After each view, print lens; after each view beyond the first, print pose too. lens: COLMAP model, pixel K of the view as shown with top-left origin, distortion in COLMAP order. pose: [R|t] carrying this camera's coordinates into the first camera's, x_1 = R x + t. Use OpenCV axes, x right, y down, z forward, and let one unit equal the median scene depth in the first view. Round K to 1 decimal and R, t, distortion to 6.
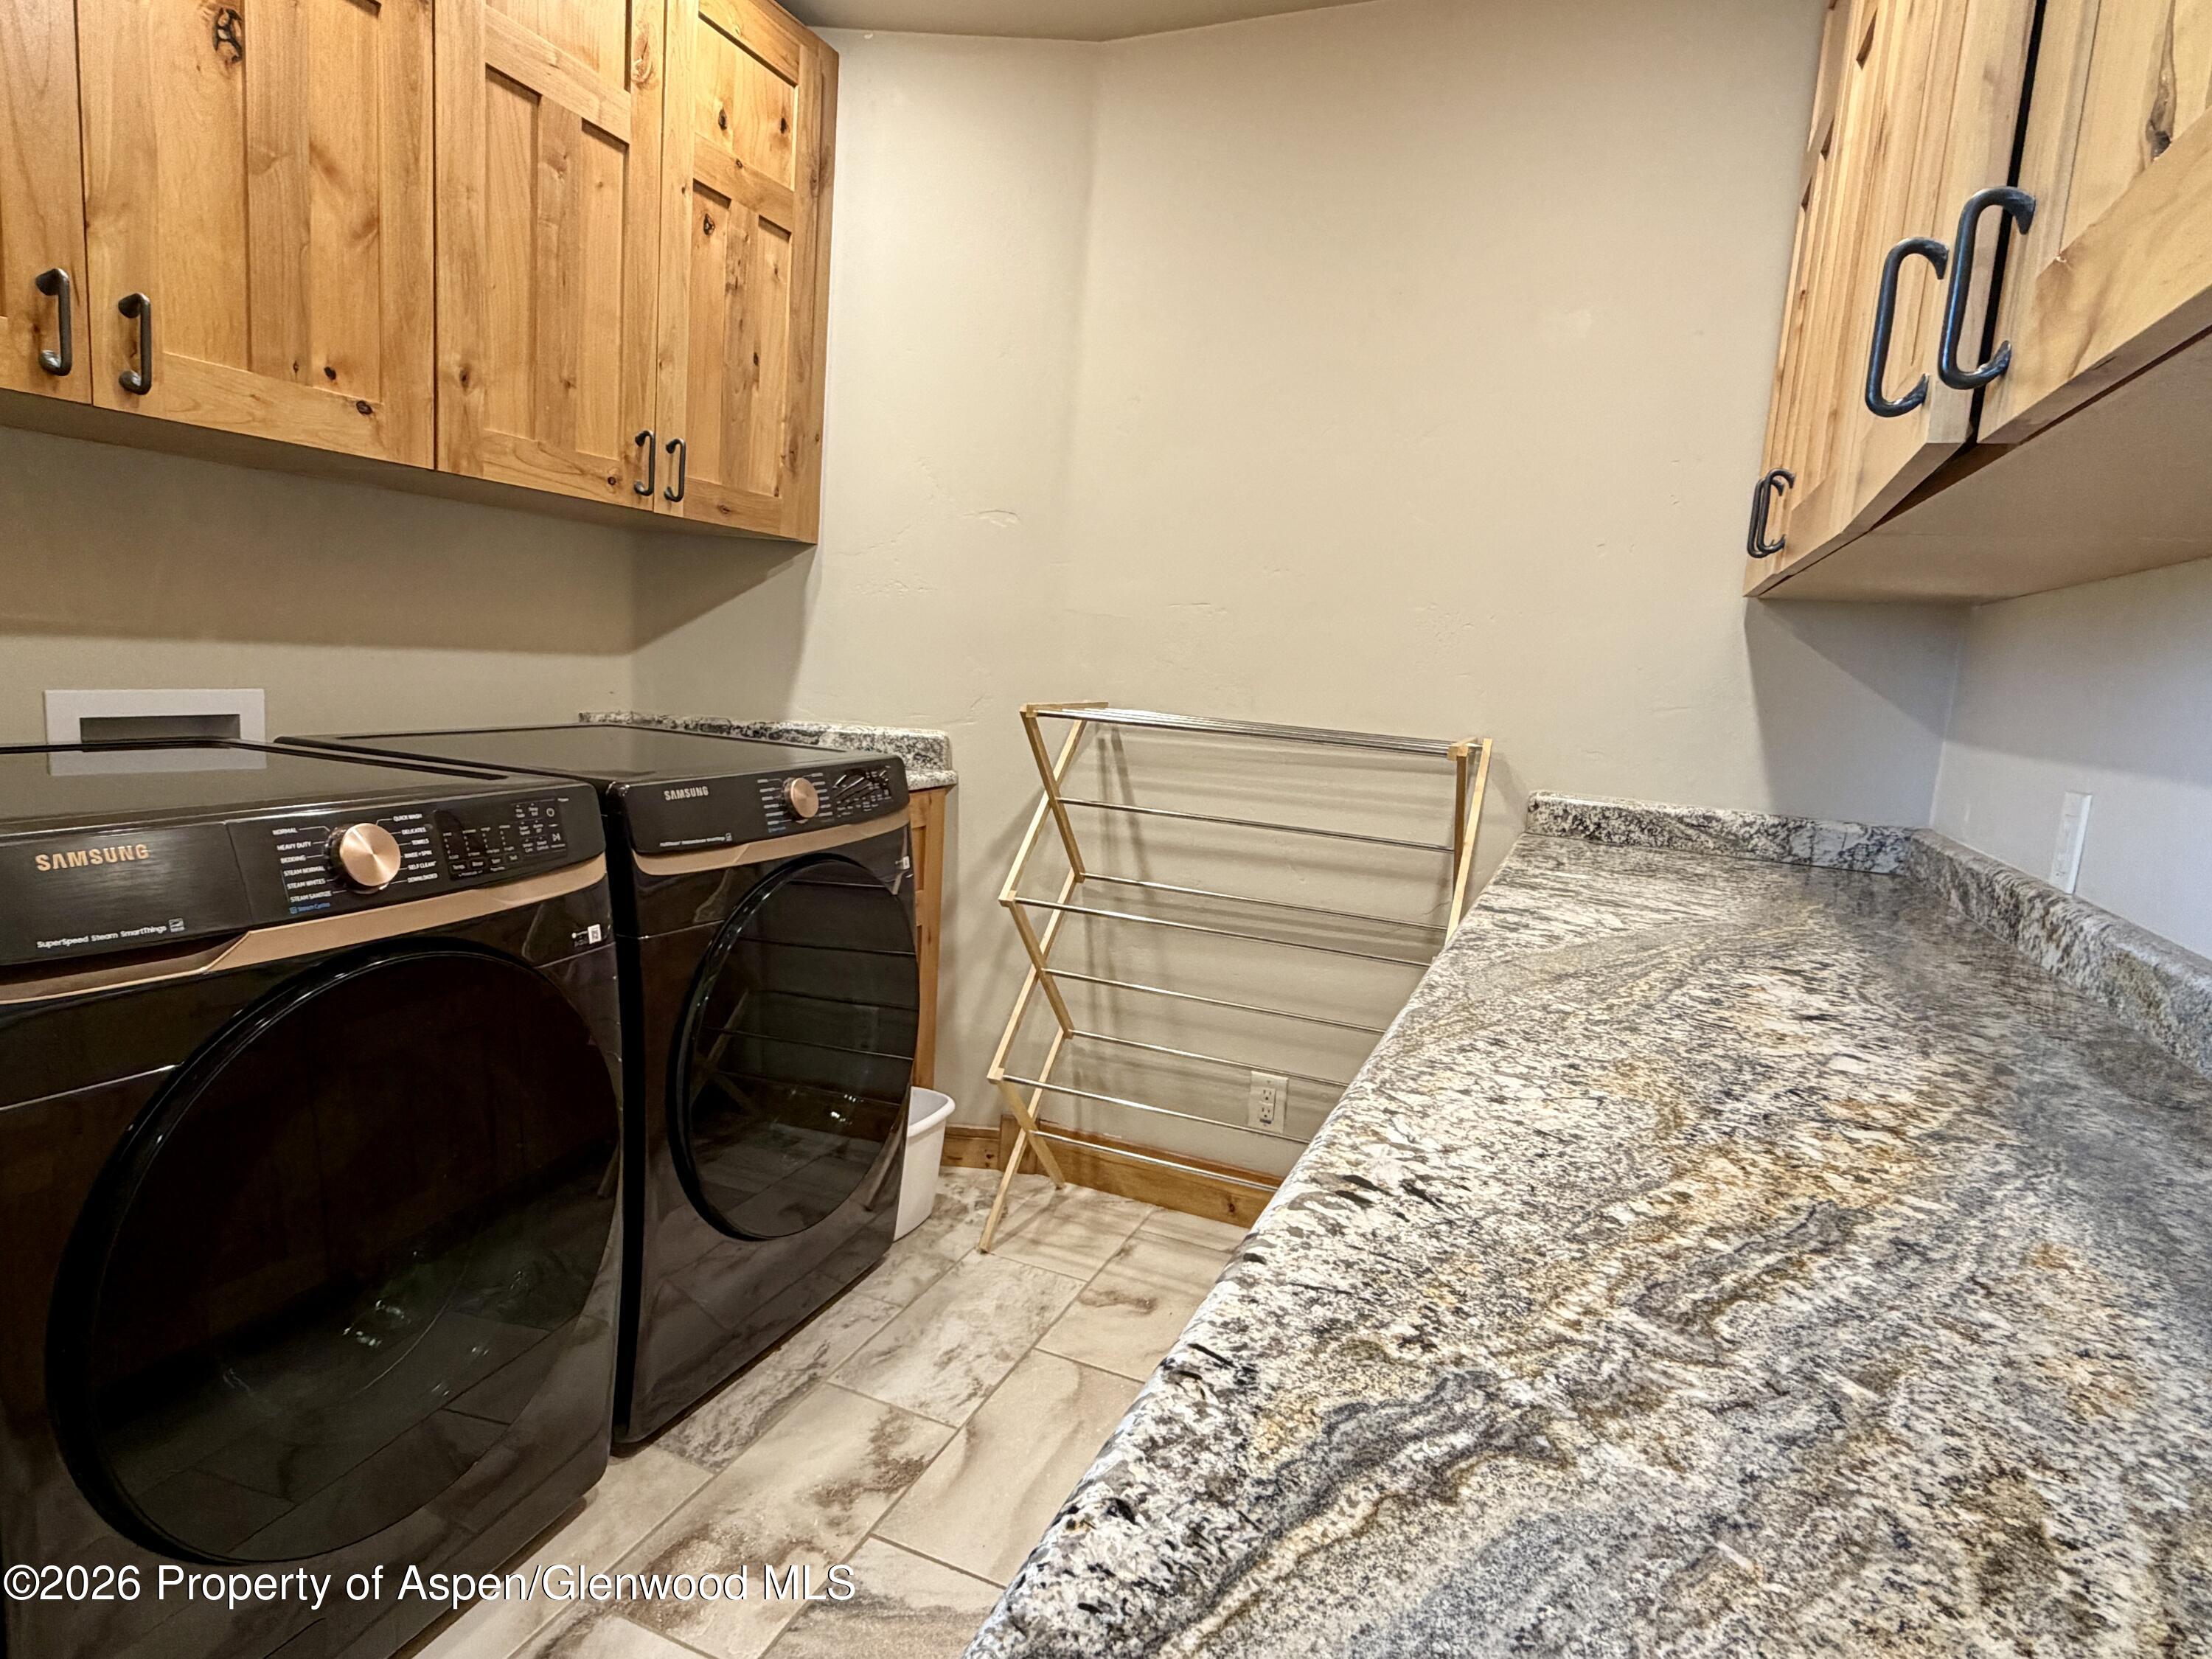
lens RADIAL K [[1198.7, 0, 1106.0], [0, 1198.7, 829.5], [0, 0, 1]] dist [-0.000675, -0.000358]
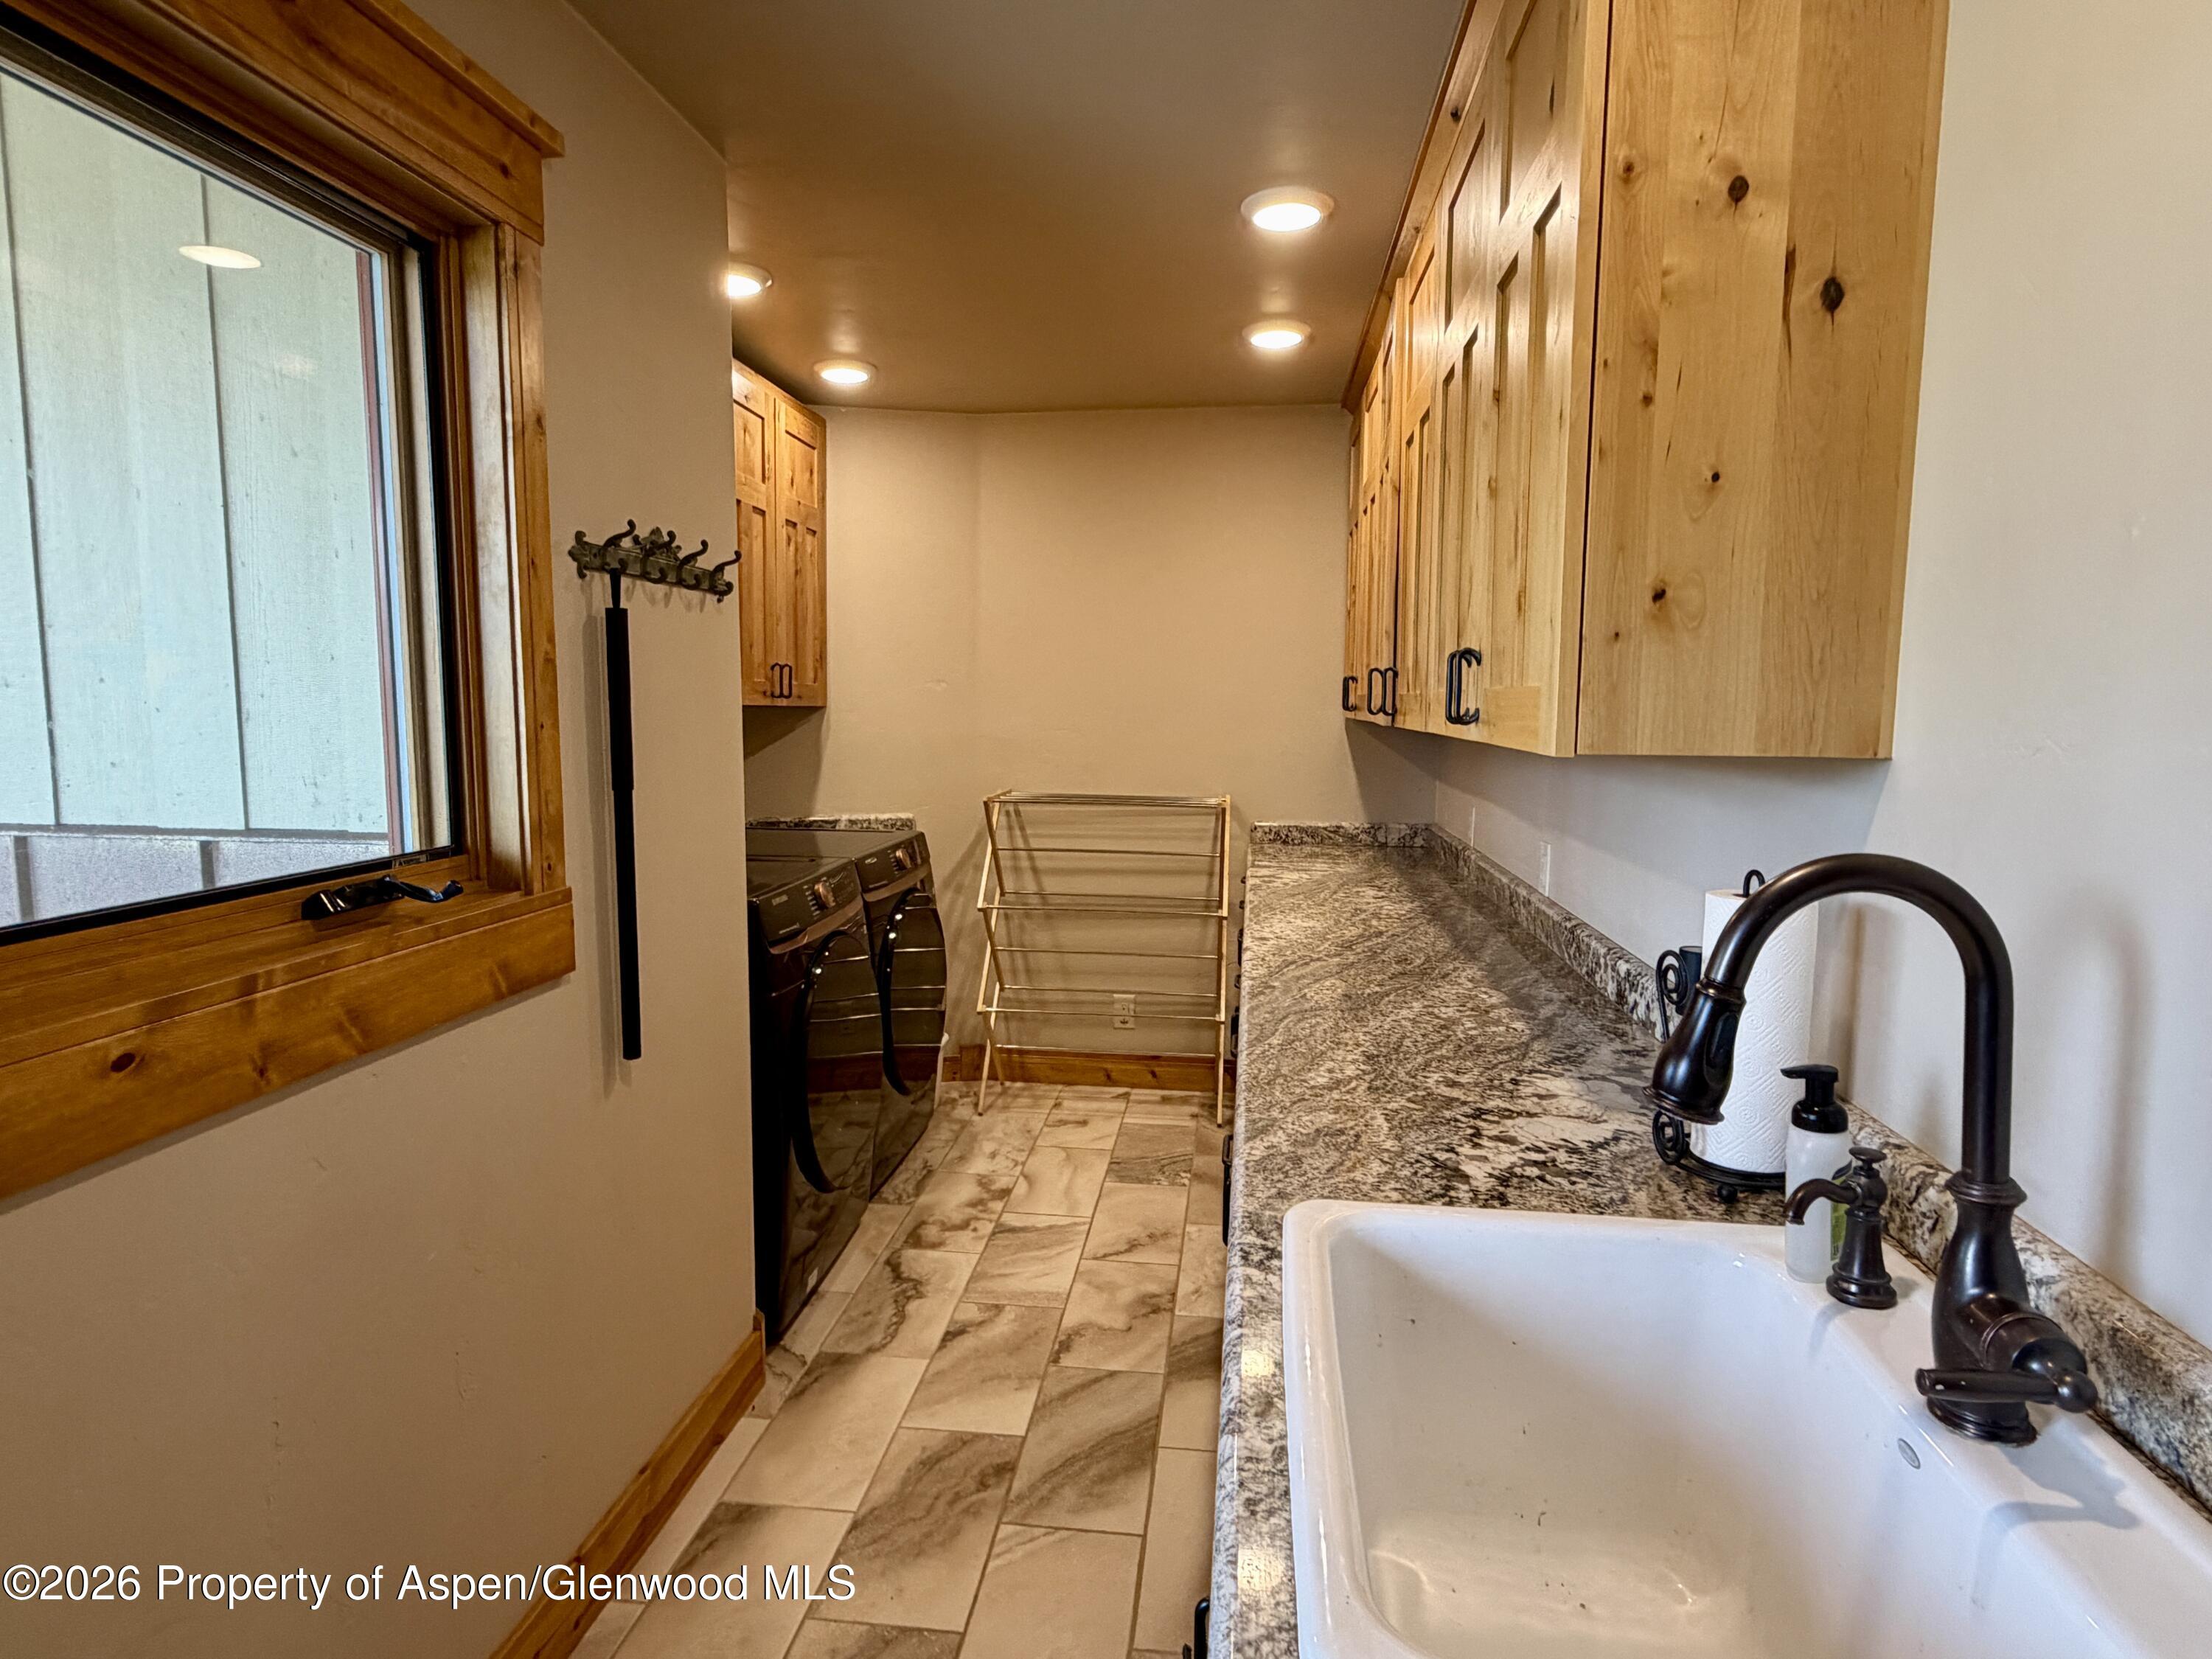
lens RADIAL K [[1198.7, 0, 1106.0], [0, 1198.7, 829.5], [0, 0, 1]] dist [-0.000675, -0.000358]
pose [[0.958357, -0.087175, 0.271941, -0.401160], [0.095432, 0.995286, -0.017262, -0.007900], [-0.269154, 0.042495, 0.962159, -0.795790]]
